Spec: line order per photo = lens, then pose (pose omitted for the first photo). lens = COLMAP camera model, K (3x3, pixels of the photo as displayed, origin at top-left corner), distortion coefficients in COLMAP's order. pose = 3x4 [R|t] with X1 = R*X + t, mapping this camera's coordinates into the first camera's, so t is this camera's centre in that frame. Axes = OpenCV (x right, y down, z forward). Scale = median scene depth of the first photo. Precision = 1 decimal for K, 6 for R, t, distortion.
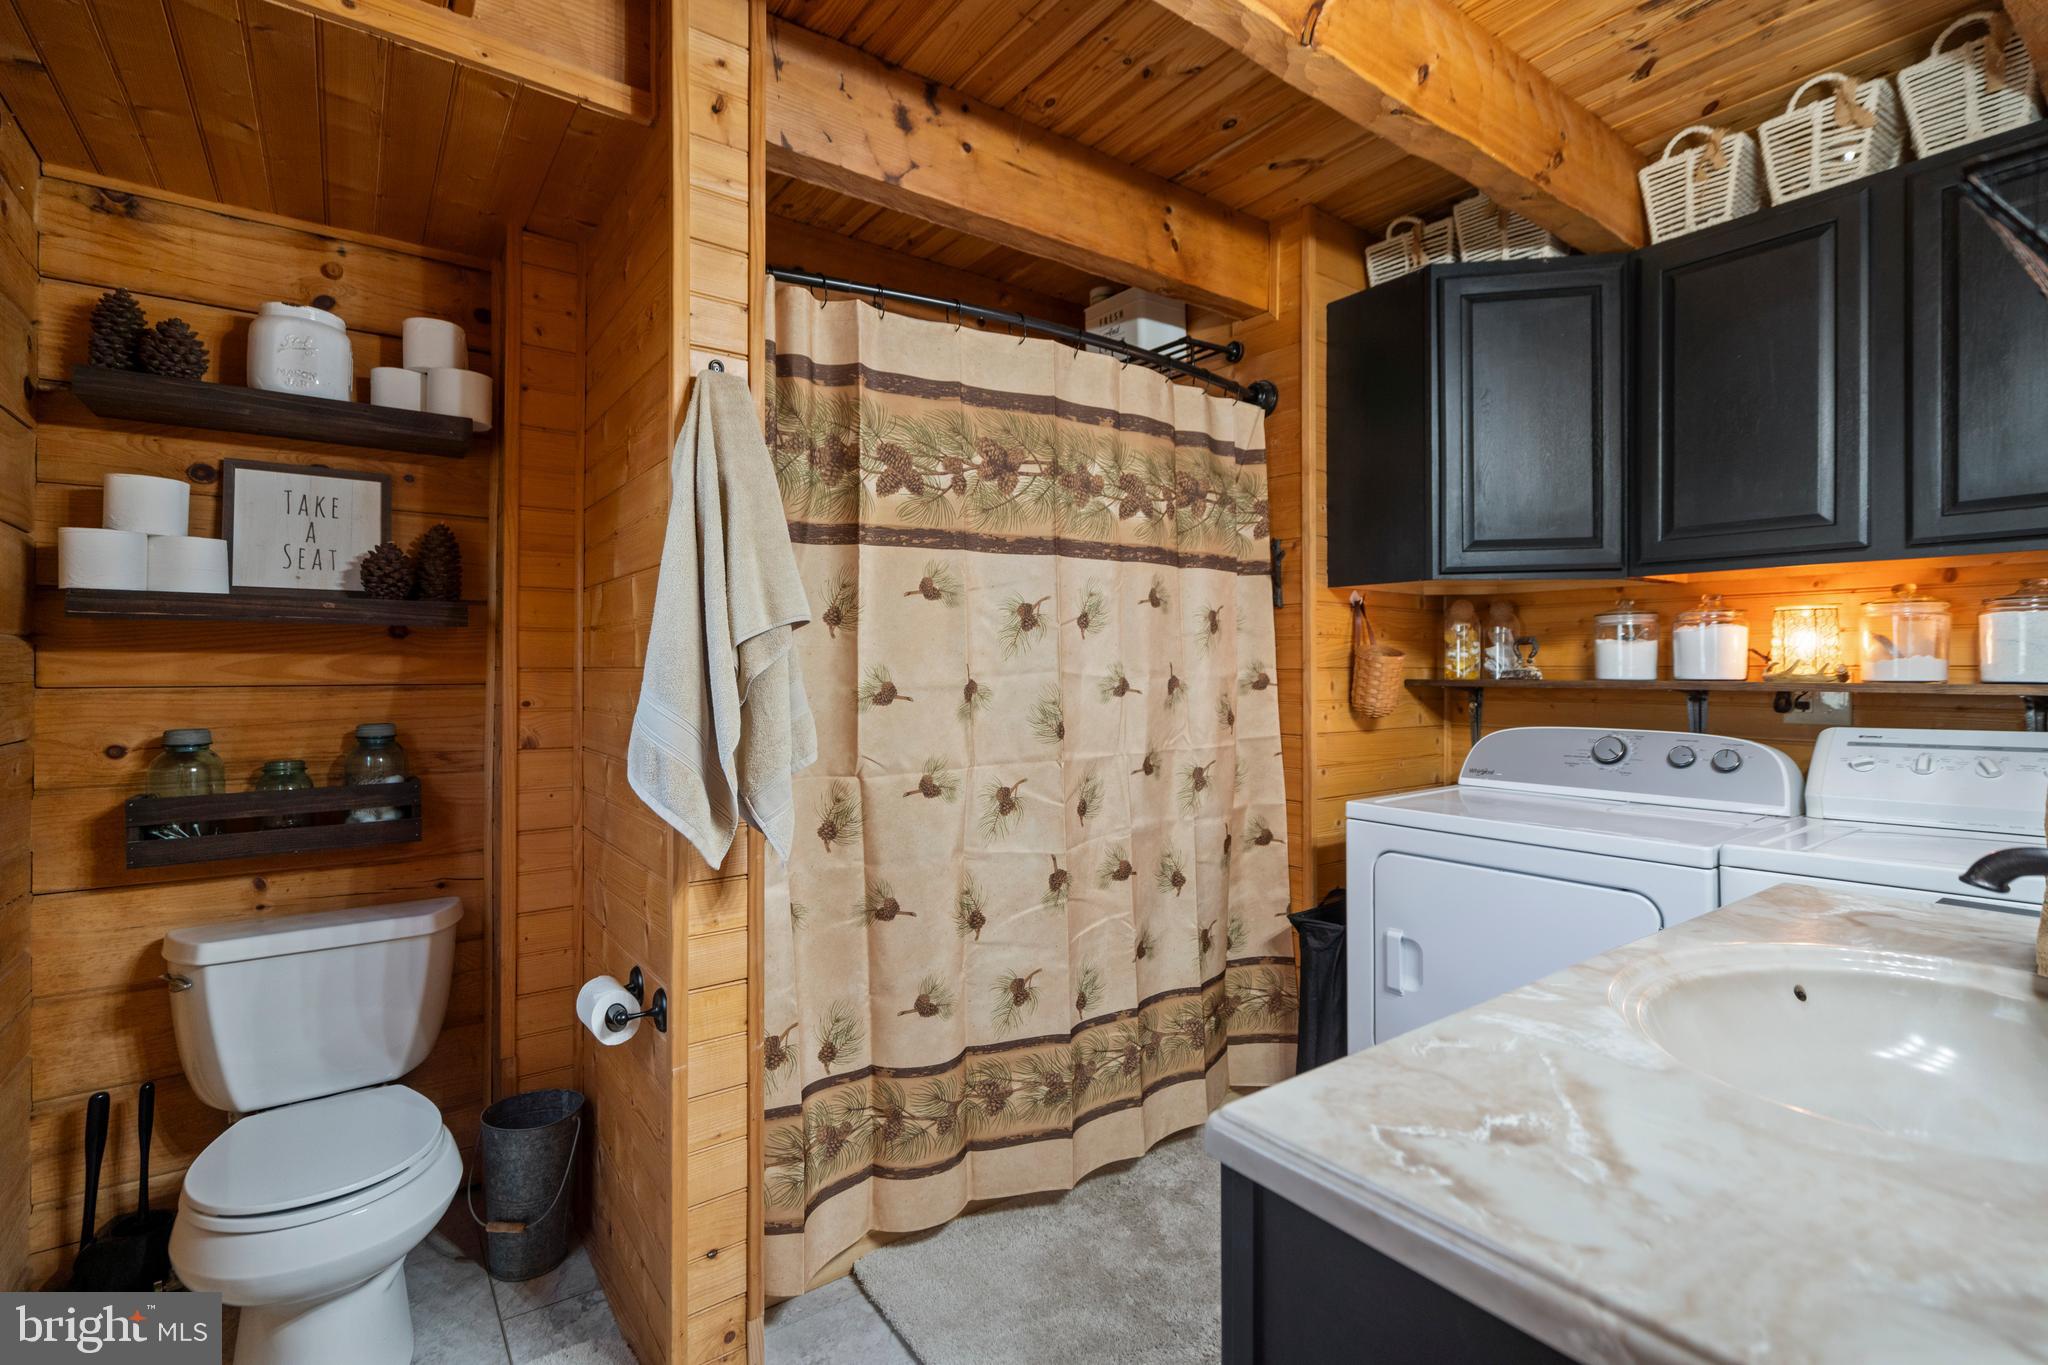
lens RADIAL K [[946.3, 0, 1014.3], [0, 946.3, 670.7], [0, 0, 1]] dist [0.000026, 0.000740]
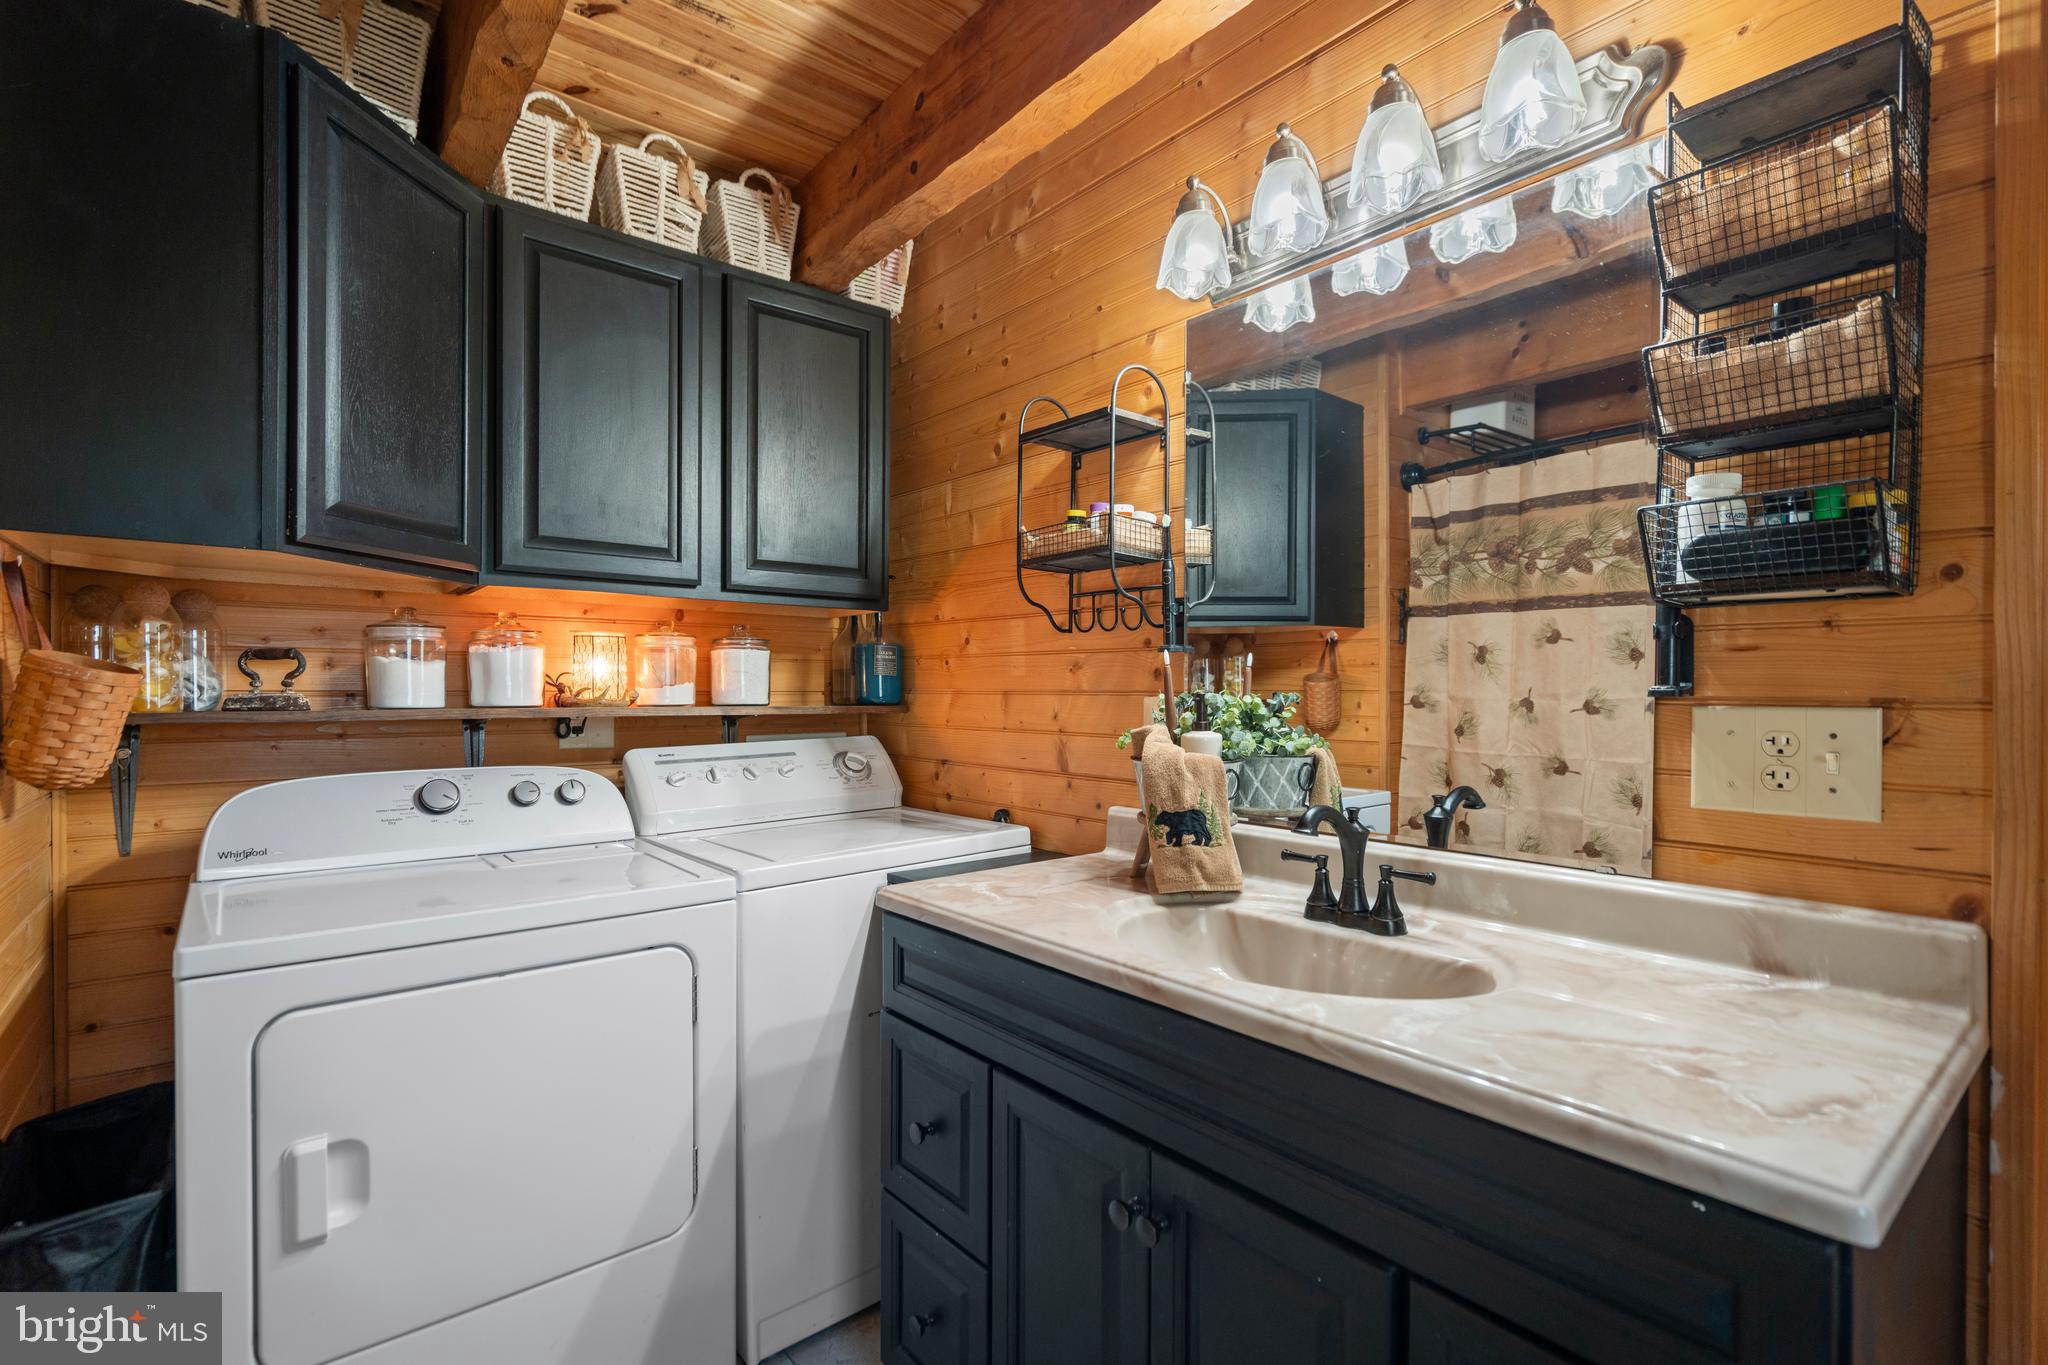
lens RADIAL K [[946.3, 0, 1012.8], [0, 946.3, 697.1], [0, 0, 1]] dist [0.000026, 0.000740]
pose [[-0.050315, -0.006498, 0.998712, -0.230296], [-0.000776, 0.999979, 0.006467, -0.006236], [-0.998733, -0.000449, -0.050319, 0.659467]]
